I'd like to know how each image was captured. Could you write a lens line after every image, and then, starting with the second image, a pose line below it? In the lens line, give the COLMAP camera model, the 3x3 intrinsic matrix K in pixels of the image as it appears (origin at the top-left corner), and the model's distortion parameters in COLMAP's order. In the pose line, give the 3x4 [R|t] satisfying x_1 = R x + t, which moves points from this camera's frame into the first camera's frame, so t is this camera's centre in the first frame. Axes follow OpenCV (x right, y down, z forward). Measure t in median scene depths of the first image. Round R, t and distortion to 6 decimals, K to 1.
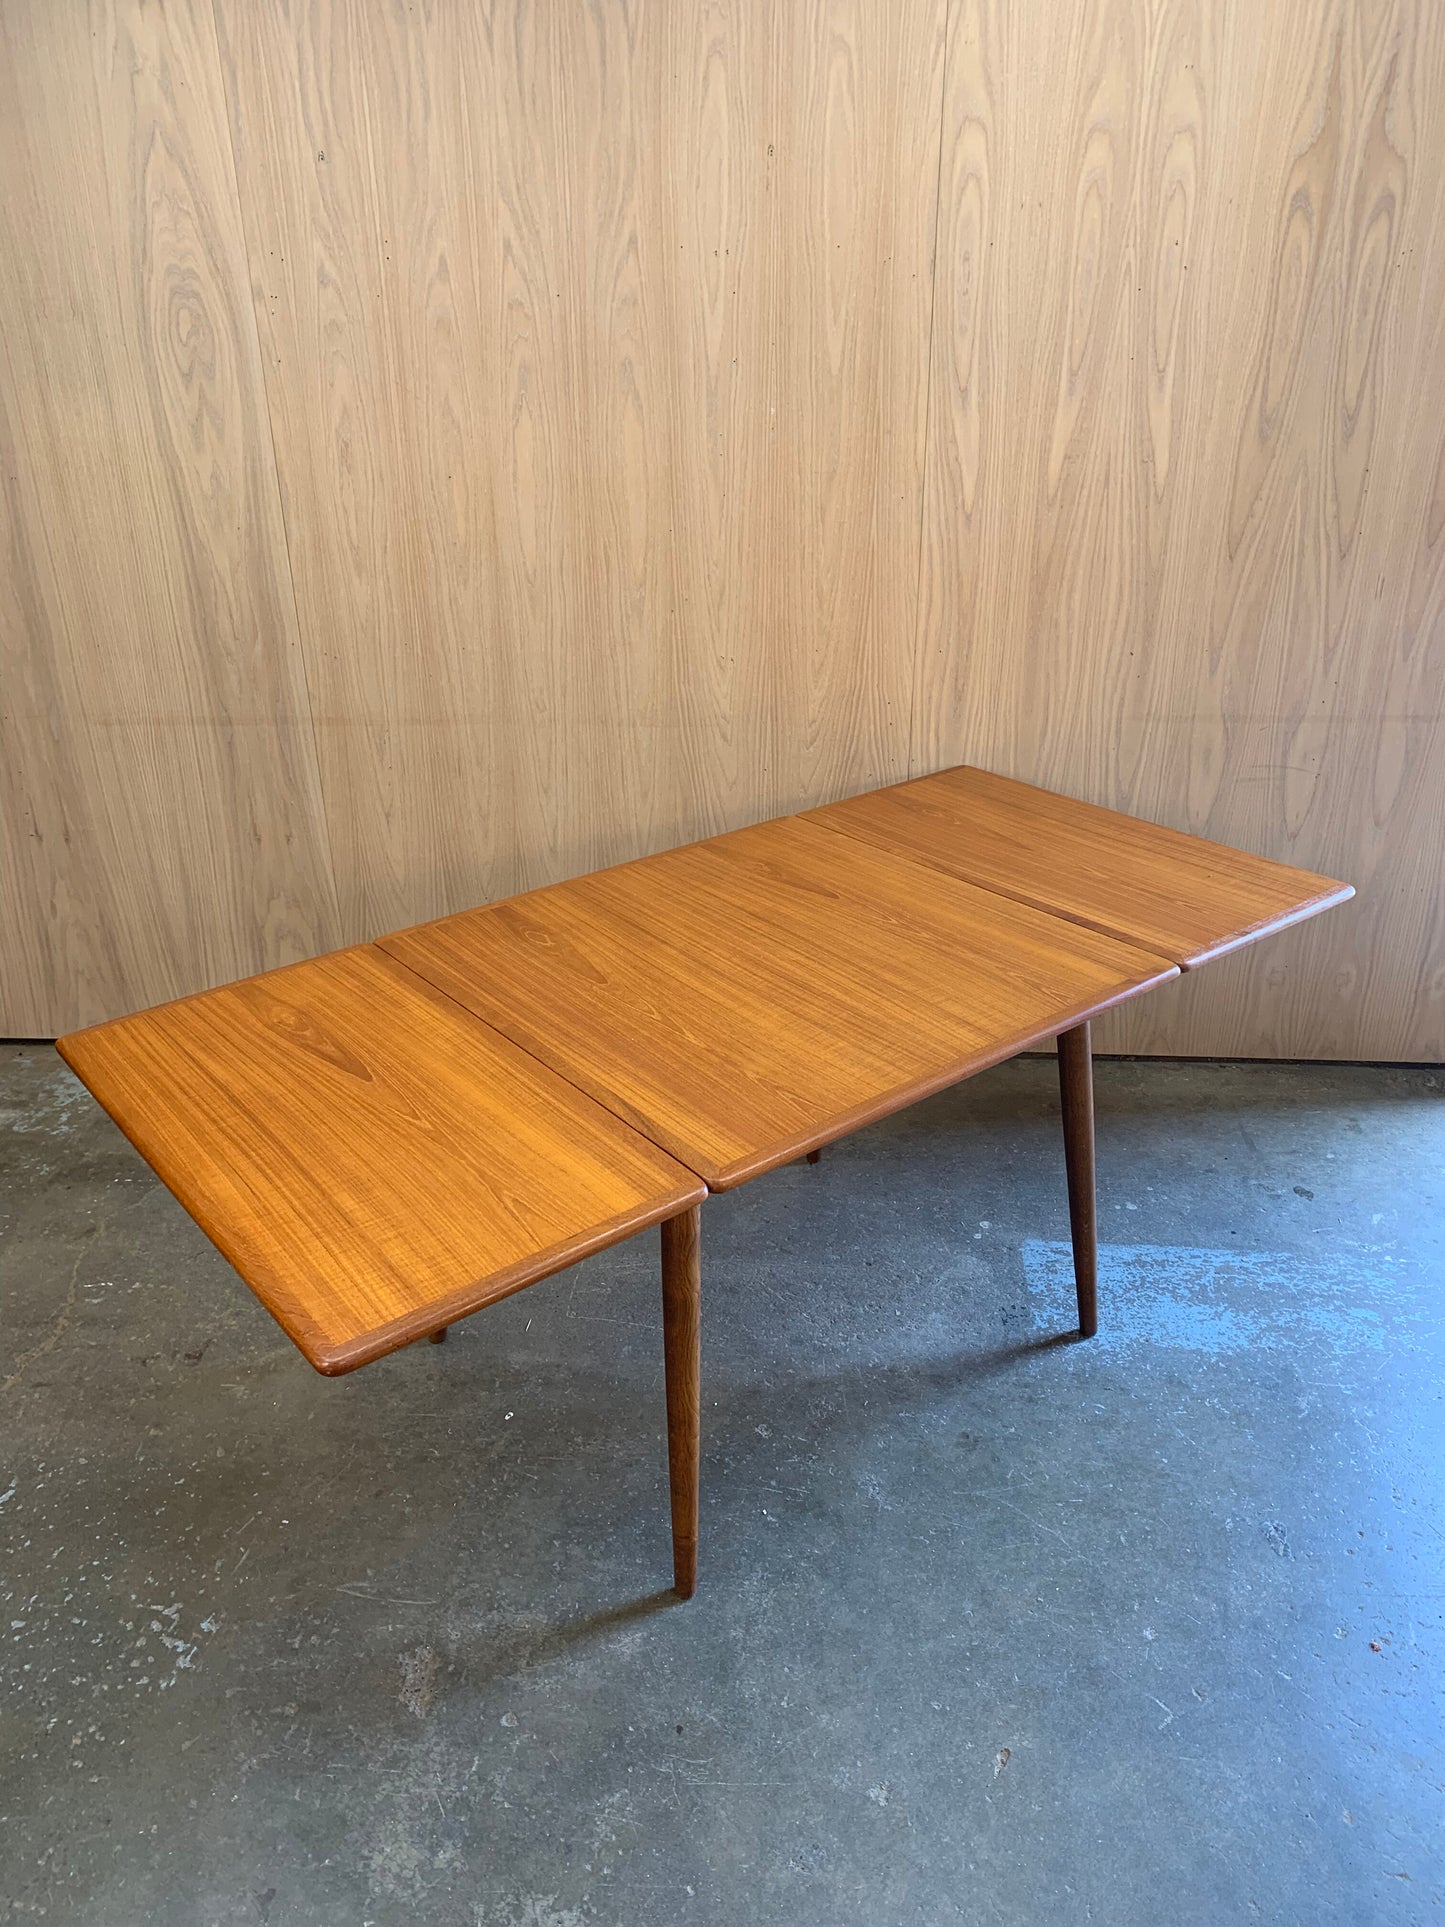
lens RADIAL K [[1450.9, 0, 707.6], [0, 1450.9, 947.0], [0, 0, 1]] dist [0.010112, -0.001735]
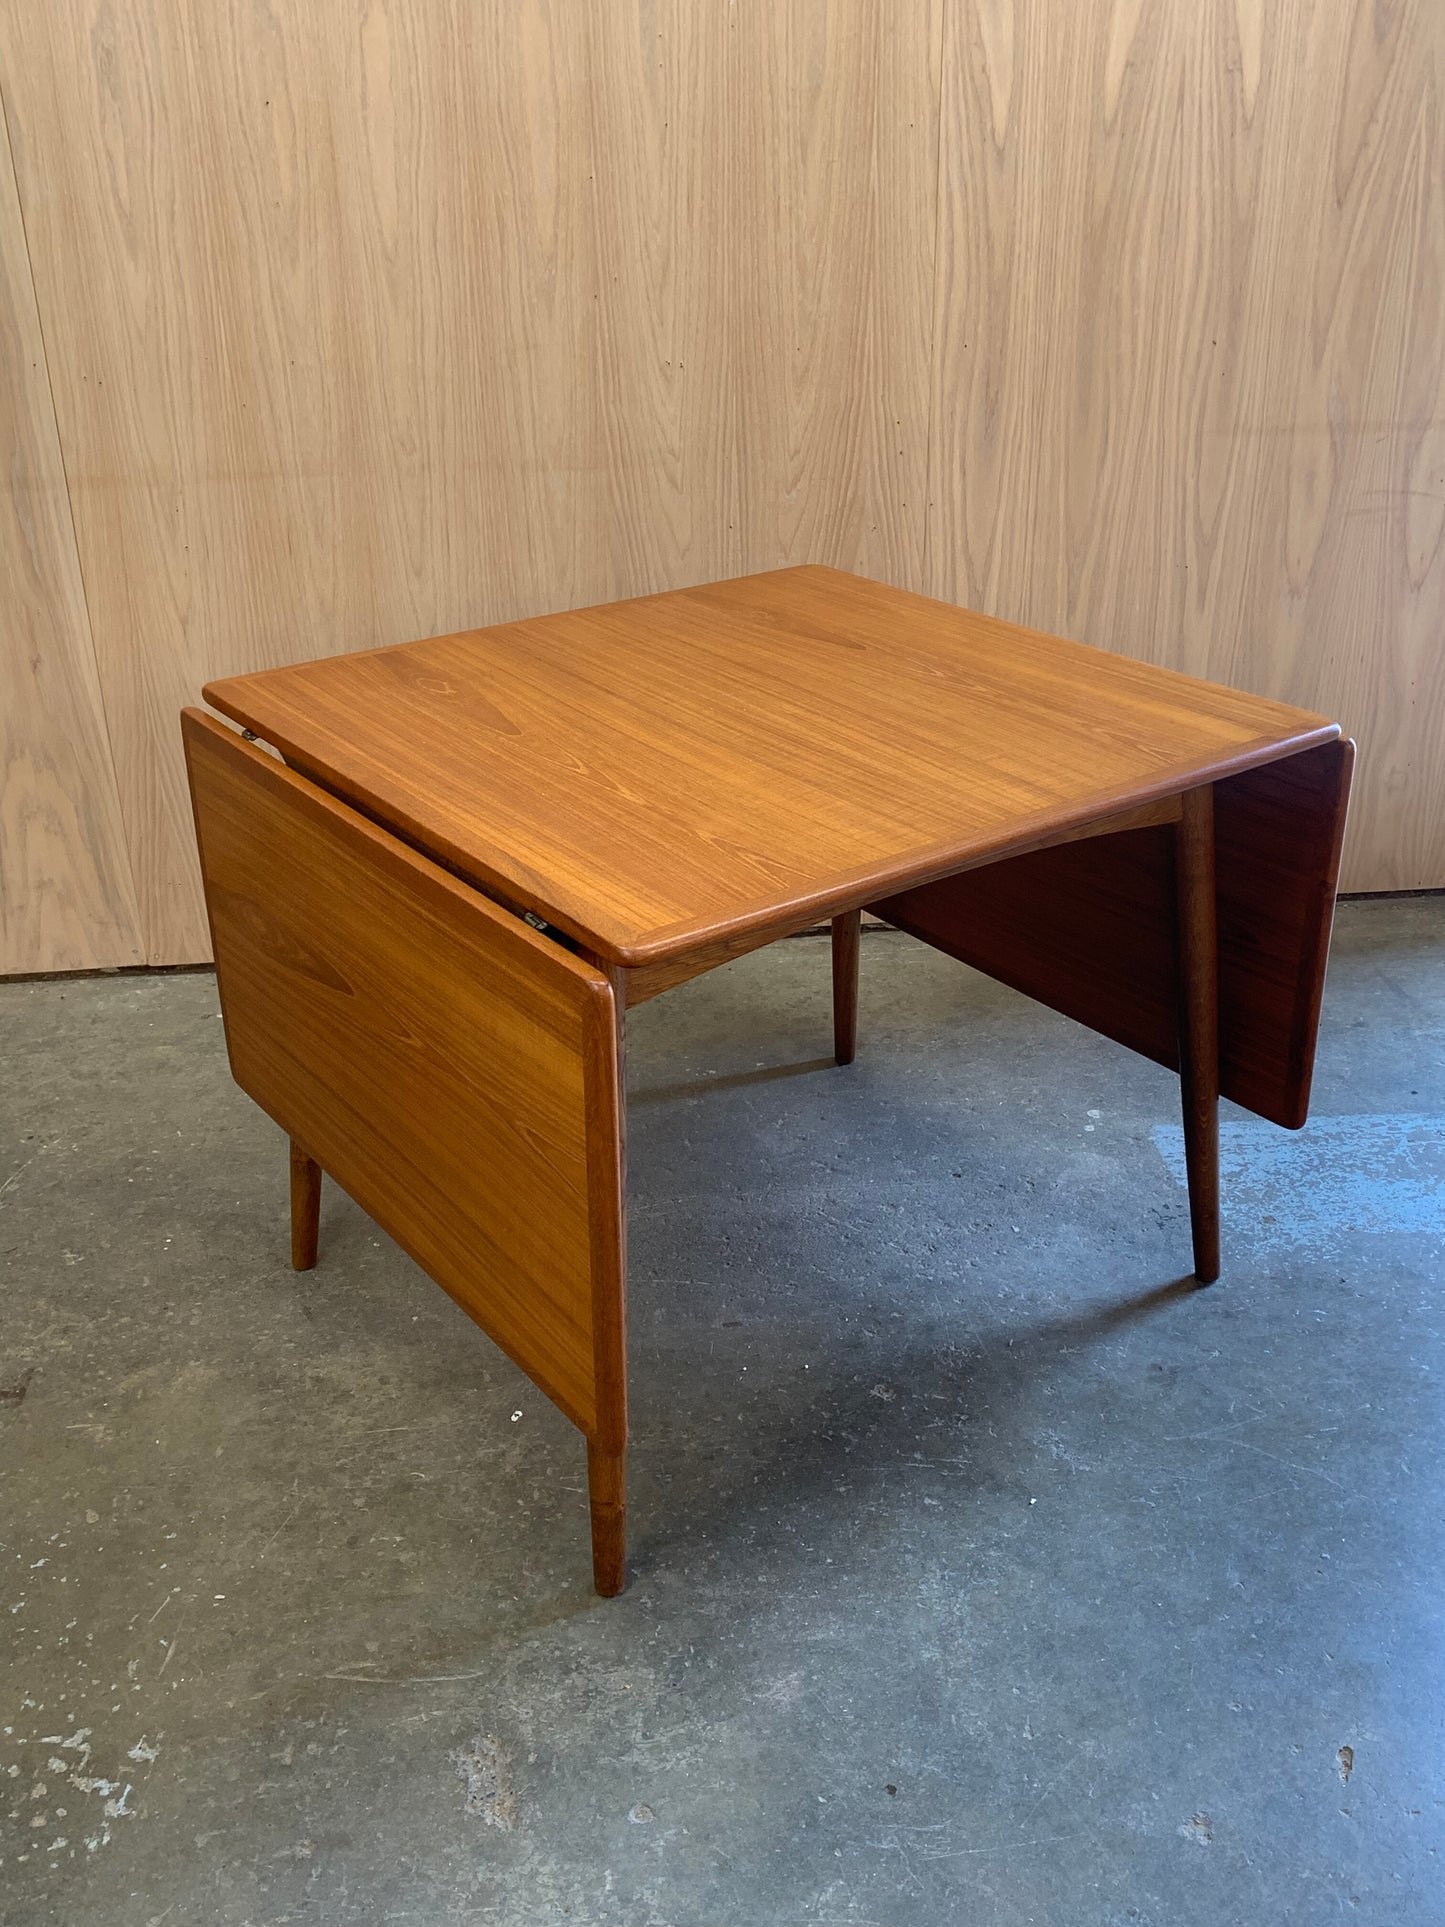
lens RADIAL K [[1874.3, 0, 728.0], [0, 1874.3, 947.4], [0, 0, 1]] dist [0.044792, -0.076962]
pose [[0.984751, -0.074697, 0.157114, -0.141231], [0.074104, 0.997204, 0.009640, 0.087646], [-0.157395, 0.002149, 0.987533, 0.091667]]
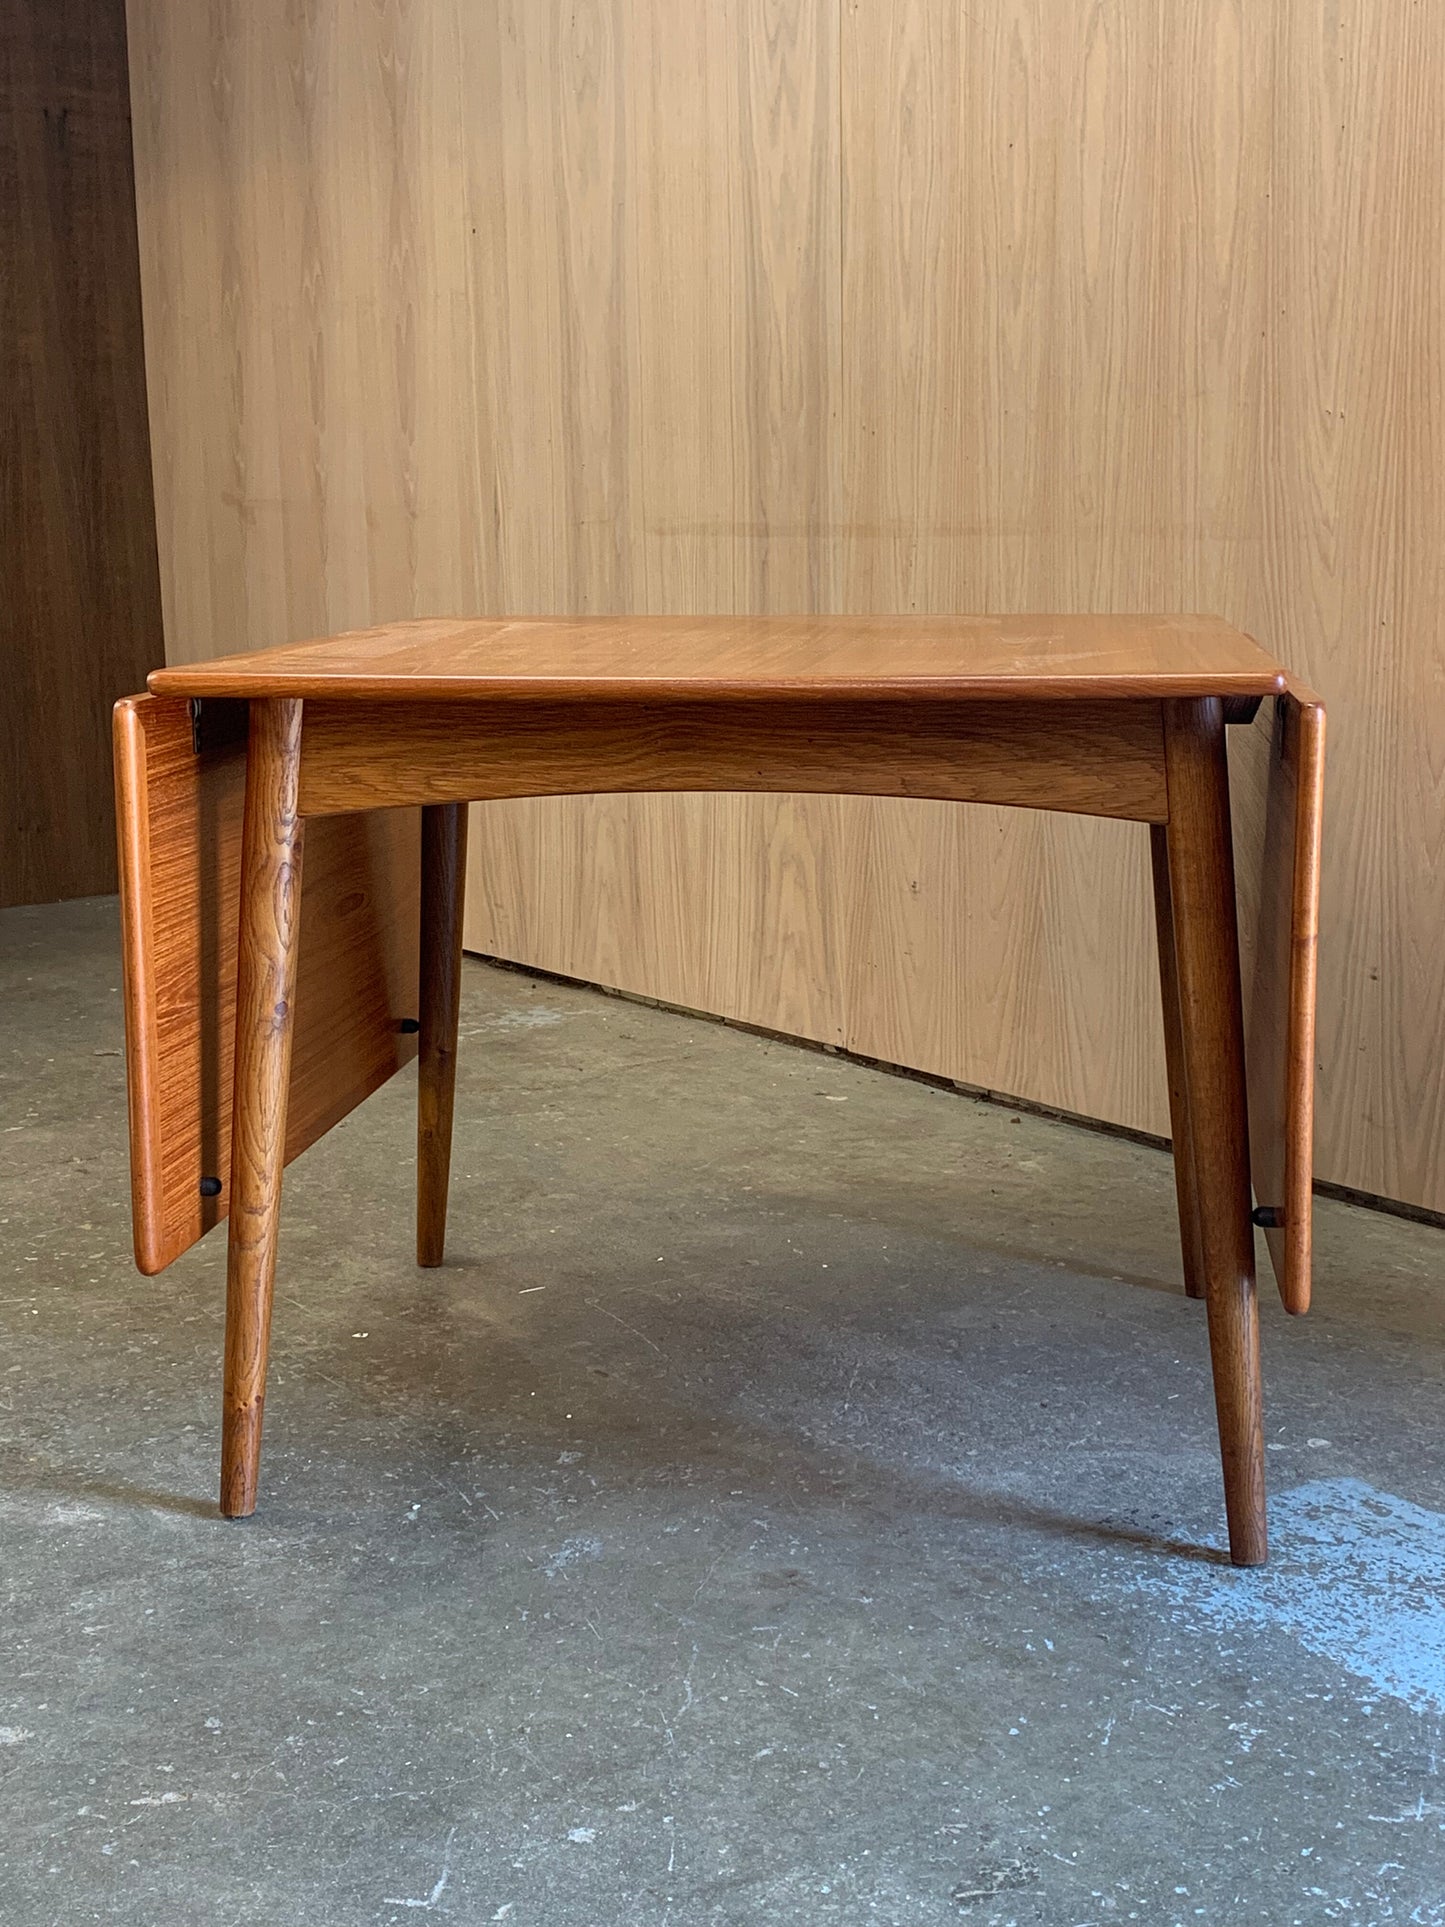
lens RADIAL K [[2422.2, 0, 750.6], [0, 2422.2, 963.6], [0, 0, 1]] dist [0.180075, -0.589121]
pose [[0.668293, 0.155077, -0.727555, 0.659548], [-0.321429, 0.942215, -0.094416, 0.186462], [0.670871, 0.296955, 0.679522, 0.283345]]
